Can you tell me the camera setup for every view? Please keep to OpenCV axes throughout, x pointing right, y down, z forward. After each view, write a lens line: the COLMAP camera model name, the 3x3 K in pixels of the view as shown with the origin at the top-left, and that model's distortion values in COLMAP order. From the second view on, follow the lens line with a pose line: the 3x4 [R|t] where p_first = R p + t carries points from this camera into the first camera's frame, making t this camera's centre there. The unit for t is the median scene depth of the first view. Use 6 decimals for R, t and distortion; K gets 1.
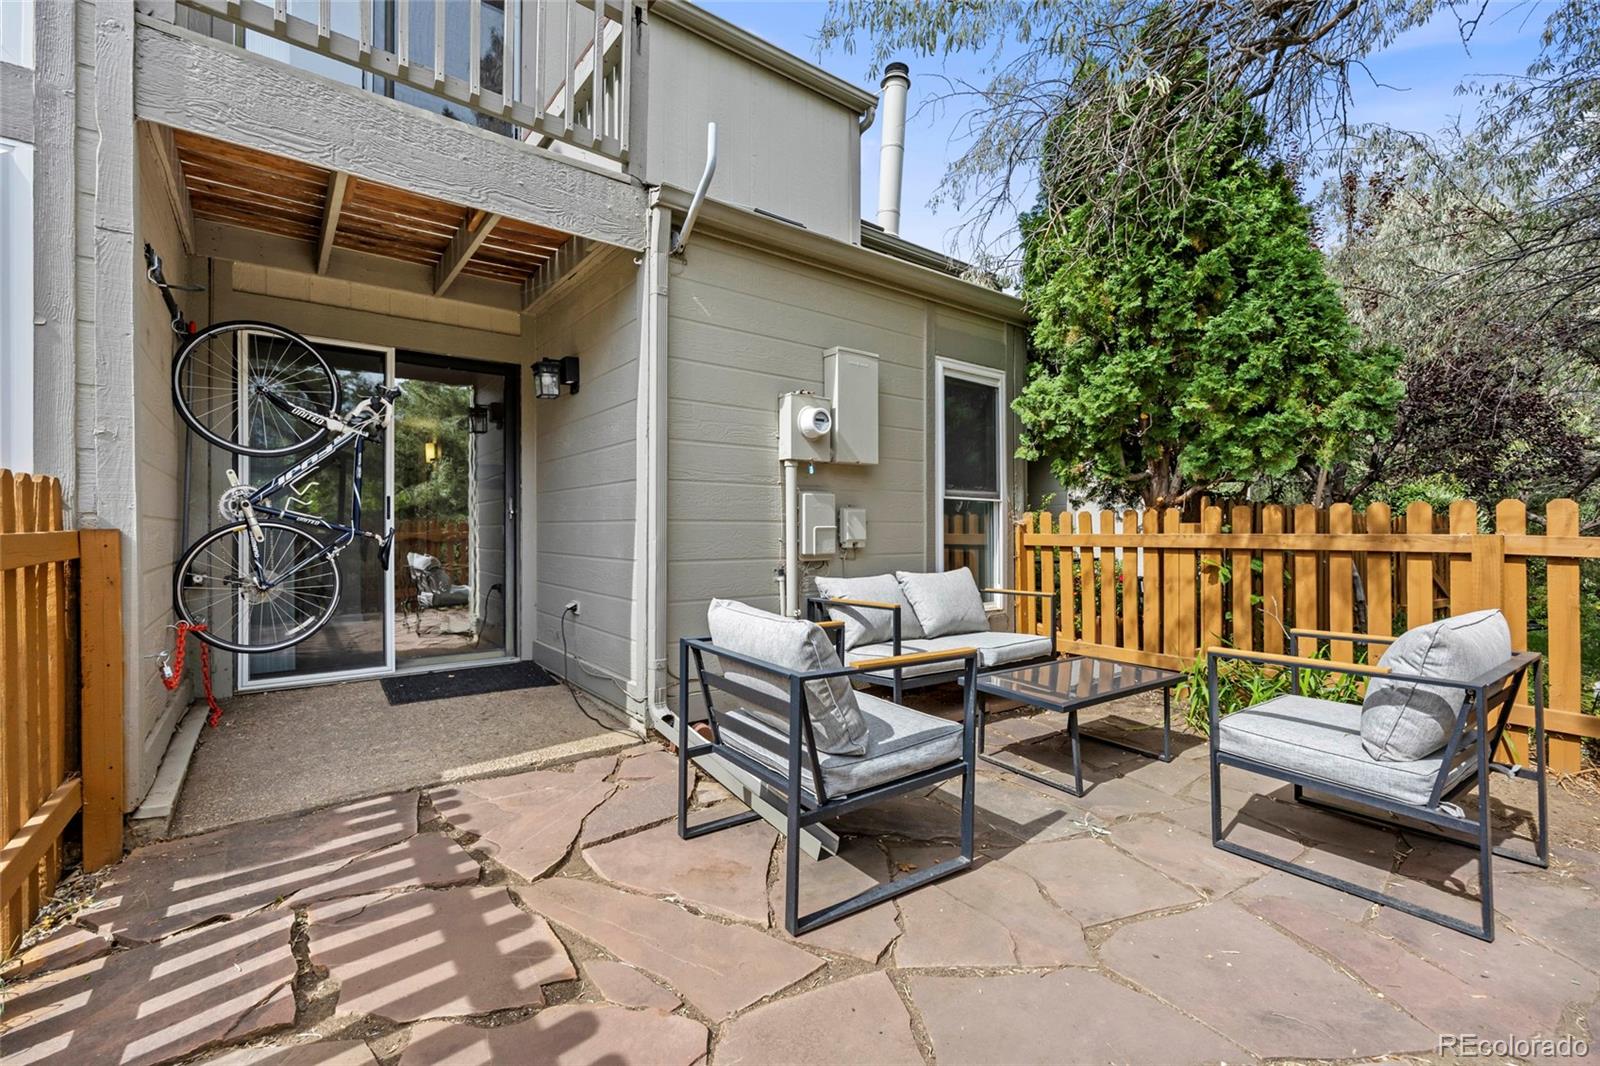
lens RADIAL K [[695.0, 0, 786.5], [0, 695.0, 526.2], [0, 0, 1]] dist [-0.021888, 0.003067]
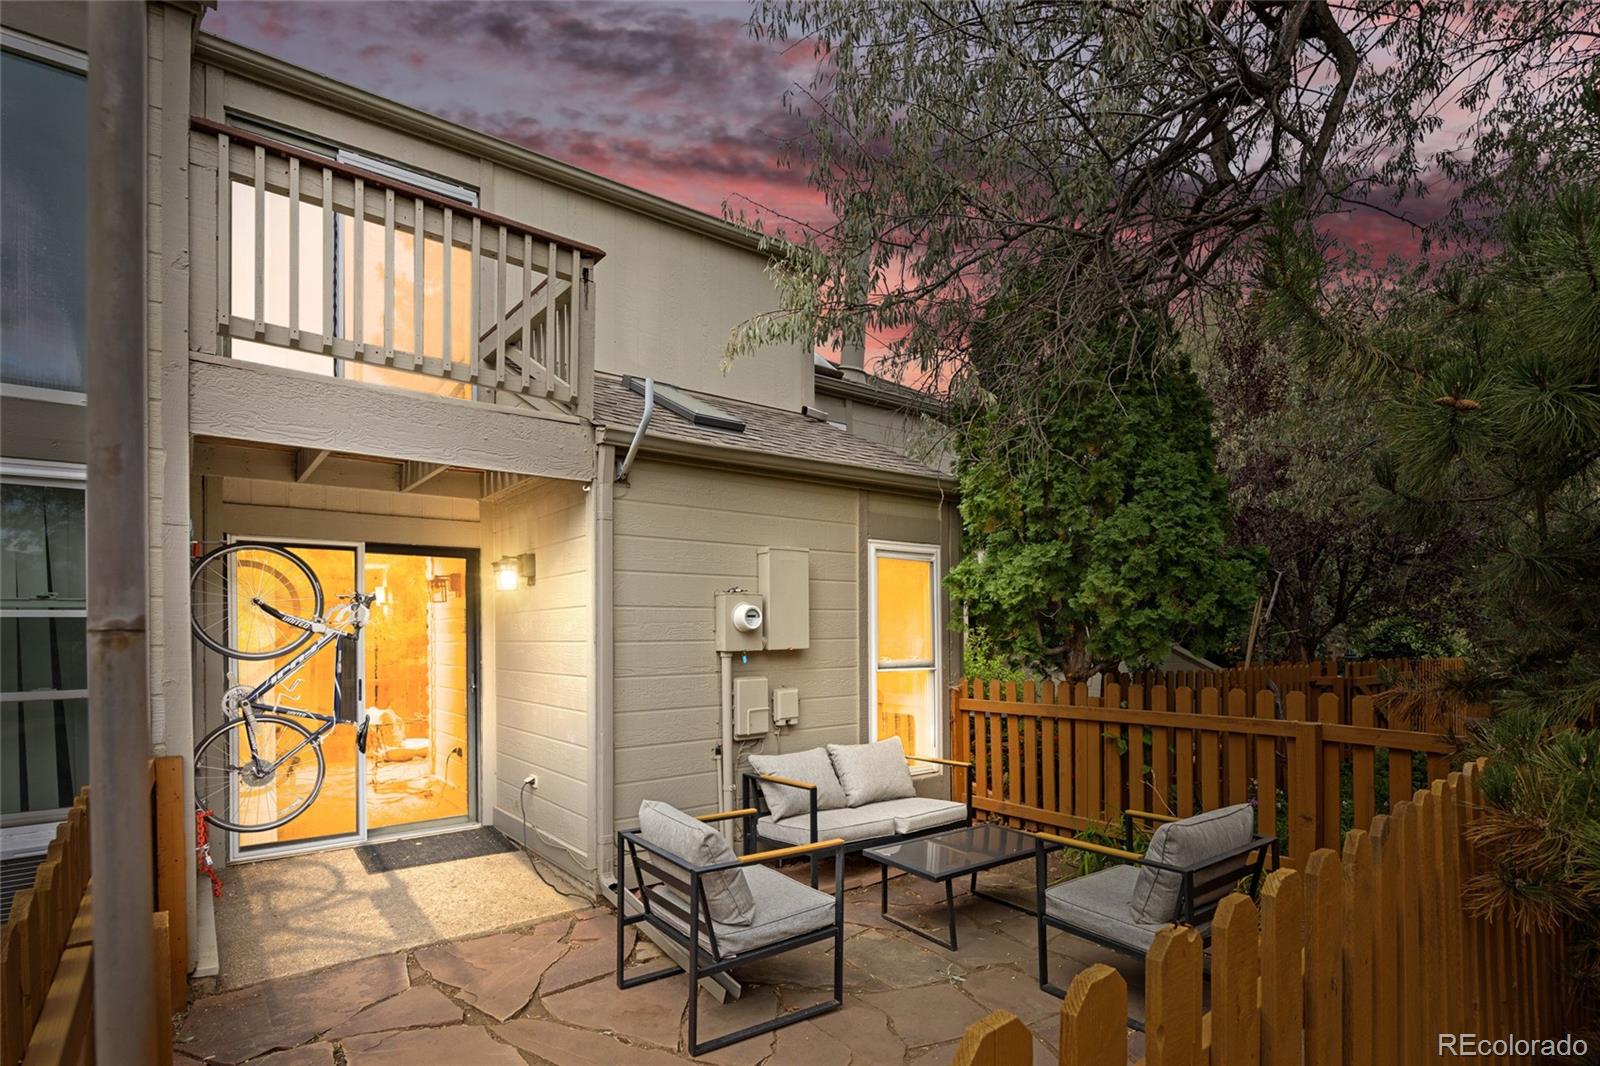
lens RADIAL K [[790.1, 0, 786.5], [0, 790.1, 634.4], [0, 0, 1]] dist [-0.027571, -0.000341]
pose [[0.999813, -0.006204, 0.018331, 0.076129], [0.006285, 0.999971, -0.004338, -0.109883], [-0.018304, 0.004452, 0.999823, -0.259284]]
